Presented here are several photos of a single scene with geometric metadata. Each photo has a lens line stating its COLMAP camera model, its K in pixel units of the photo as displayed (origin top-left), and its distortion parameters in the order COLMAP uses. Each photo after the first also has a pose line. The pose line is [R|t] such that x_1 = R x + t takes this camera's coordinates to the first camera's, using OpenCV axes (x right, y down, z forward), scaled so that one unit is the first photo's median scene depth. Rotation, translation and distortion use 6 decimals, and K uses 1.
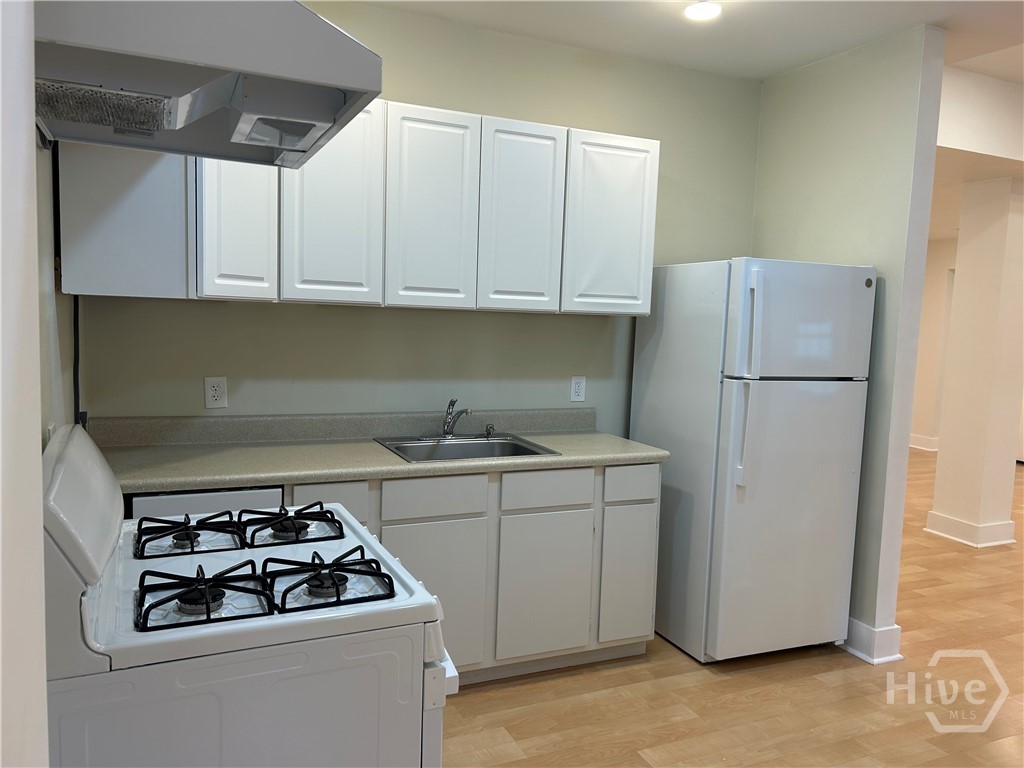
lens RADIAL K [[767.4, 0, 516.3], [0, 767.4, 378.8], [0, 0, 1]] dist [0.050517, -0.033777]
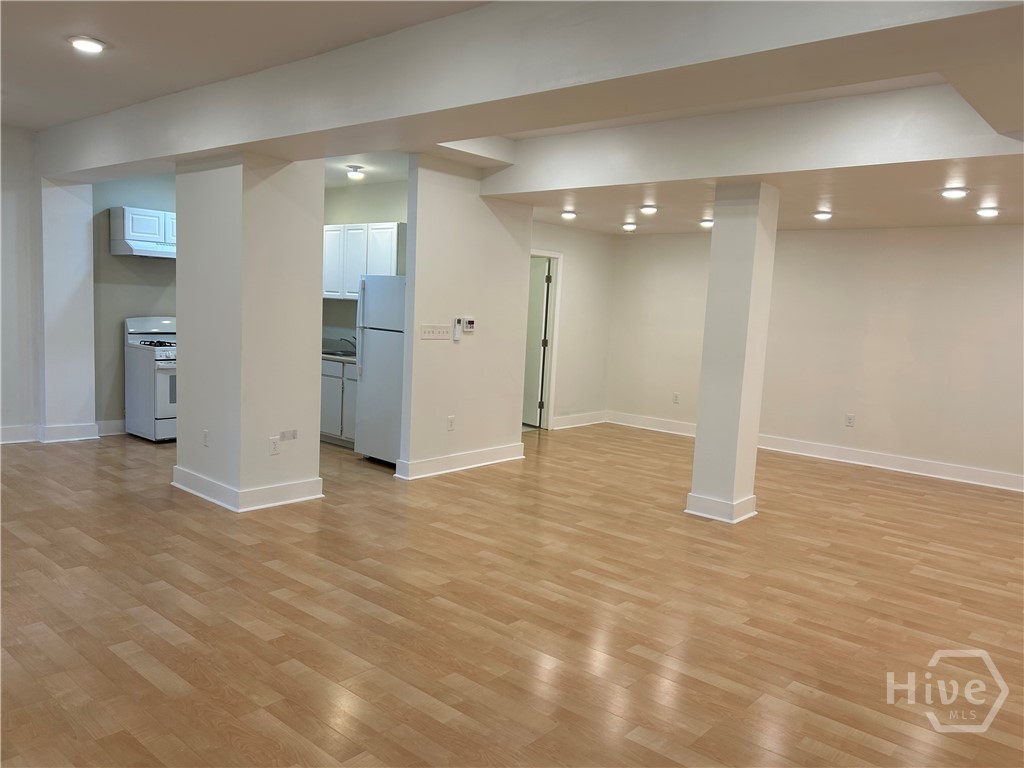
lens RADIAL K [[767.4, 0, 513.1], [0, 767.4, 381.3], [0, 0, 1]] dist [0.050517, -0.033777]
pose [[0.395166, 0.083390, -0.914817, 2.694156], [-0.118657, 0.992162, 0.039185, 0.018625], [0.910914, 0.093065, 0.401963, 0.523971]]
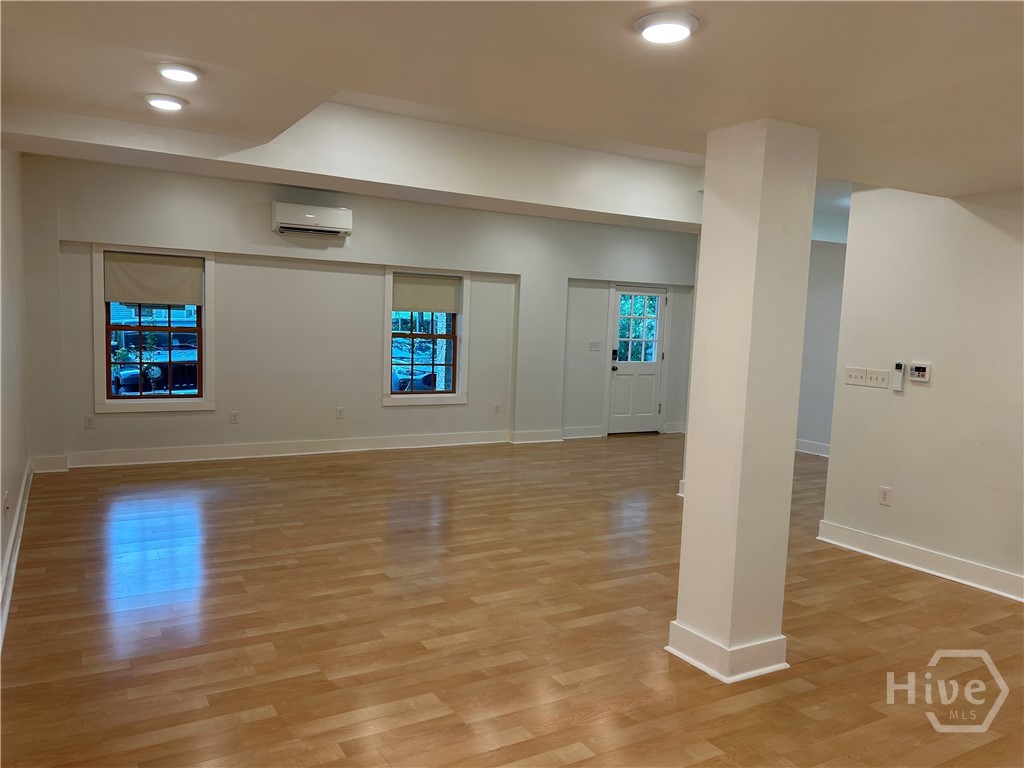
lens RADIAL K [[767.4, 0, 503.3], [0, 767.4, 388.2], [0, 0, 1]] dist [0.050517, -0.033777]
pose [[-0.994422, -0.060758, -0.086213, 1.581841], [-0.075415, 0.981048, 0.178484, -0.254218], [0.073735, 0.183991, -0.980158, 2.997162]]
